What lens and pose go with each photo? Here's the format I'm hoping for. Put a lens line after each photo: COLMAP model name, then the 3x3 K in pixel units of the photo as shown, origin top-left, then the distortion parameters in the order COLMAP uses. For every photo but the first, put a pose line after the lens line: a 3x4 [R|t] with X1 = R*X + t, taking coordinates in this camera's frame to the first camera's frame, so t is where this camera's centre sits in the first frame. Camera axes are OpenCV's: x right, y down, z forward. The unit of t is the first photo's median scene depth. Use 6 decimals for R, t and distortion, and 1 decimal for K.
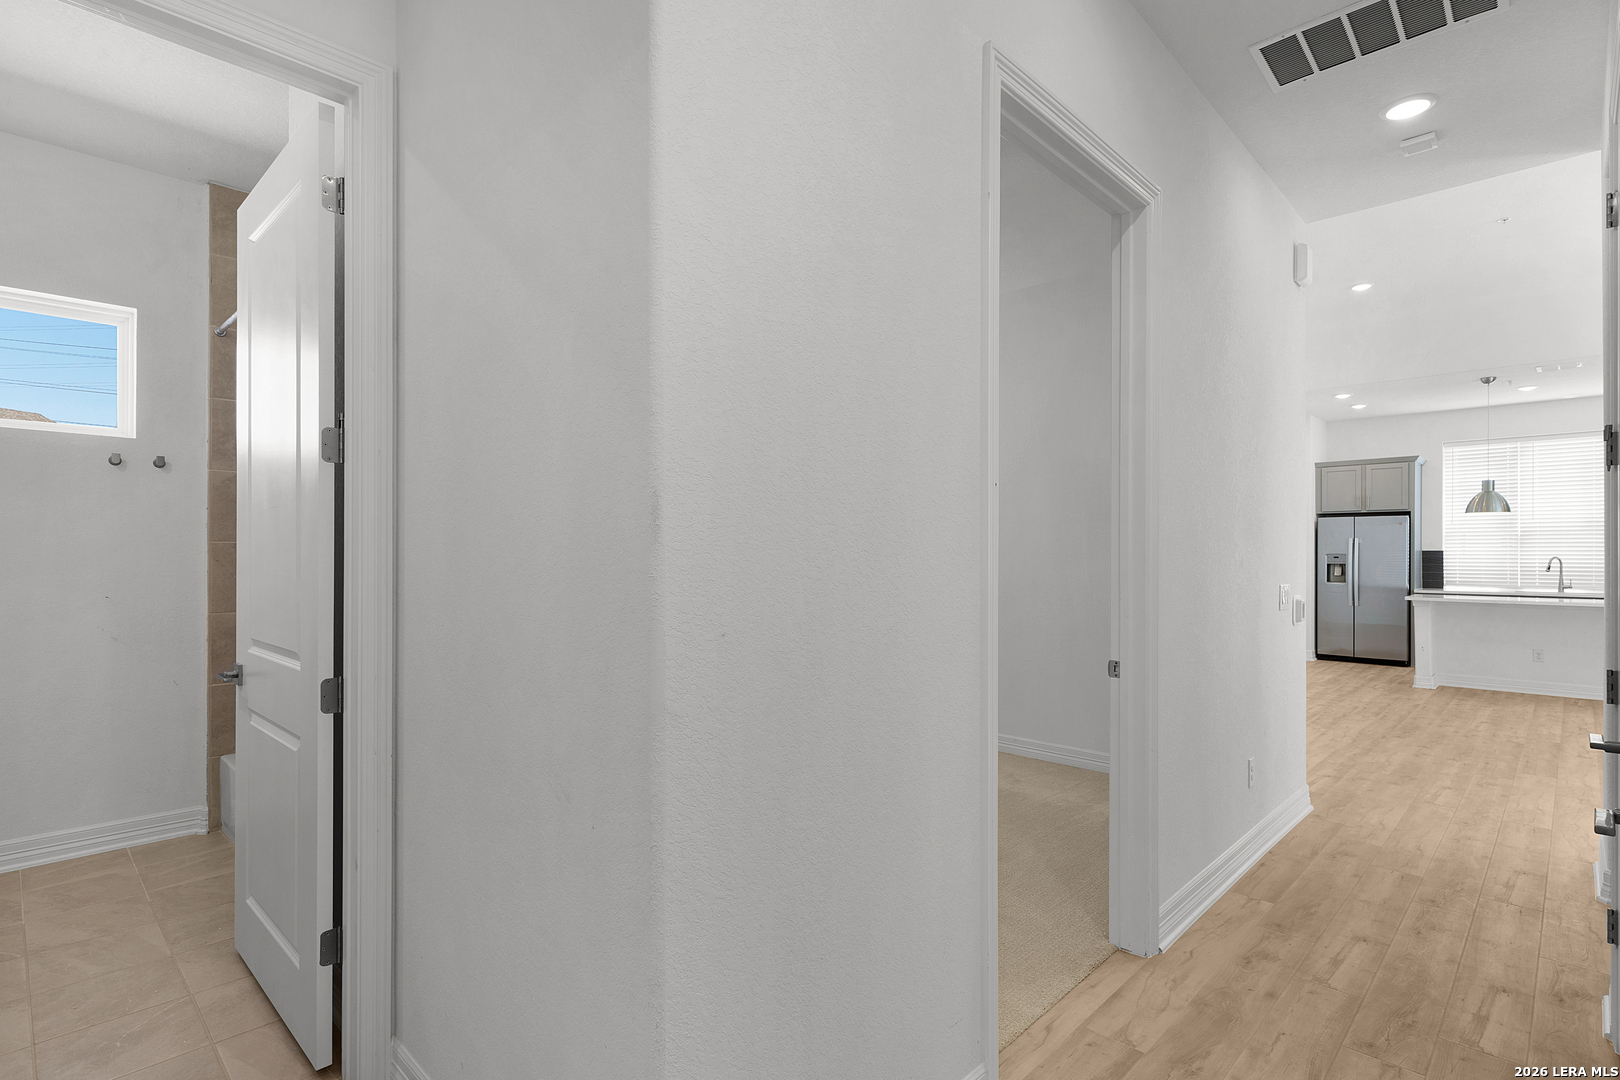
lens RADIAL K [[788.9, 0, 813.5], [0, 788.9, 551.8], [0, 0, 1]] dist [0.001573, -0.000086]
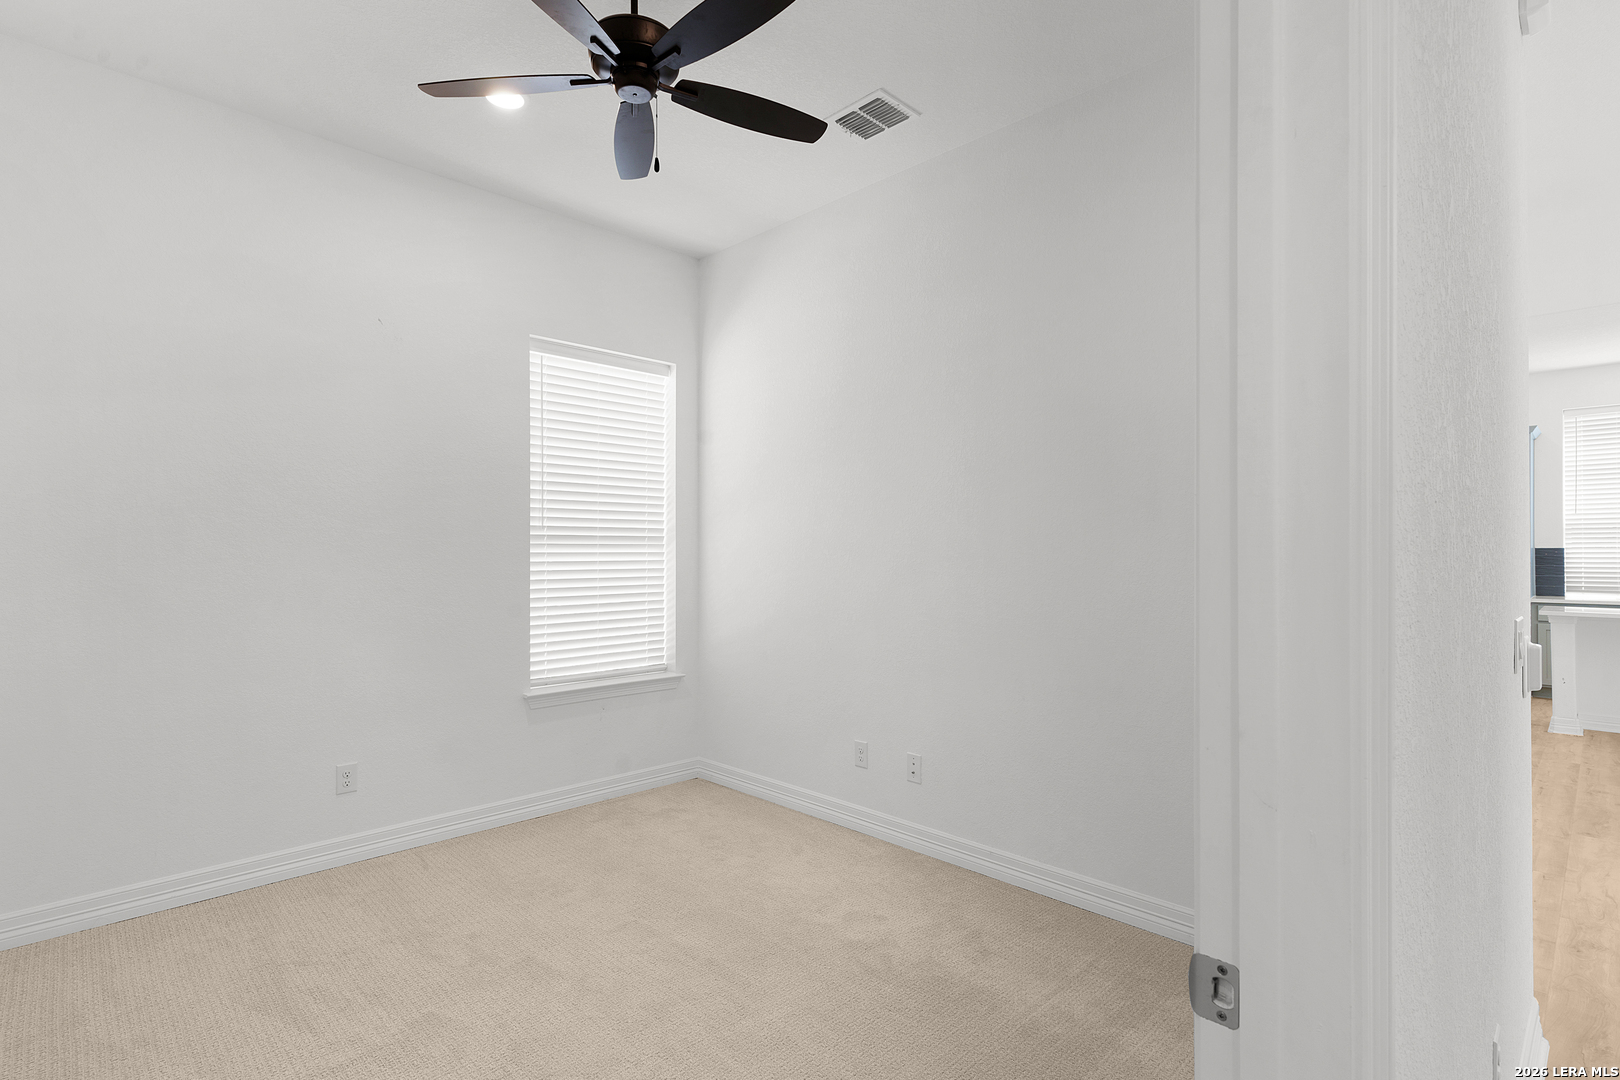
lens RADIAL K [[788.9, 0, 813.5], [0, 788.9, 551.8], [0, 0, 1]] dist [0.001573, -0.000086]
pose [[0.999784, -0.003239, -0.020548, 0.071247], [0.003254, 0.999994, 0.000705, -0.000632], [0.020545, -0.000772, 0.999789, 0.206882]]
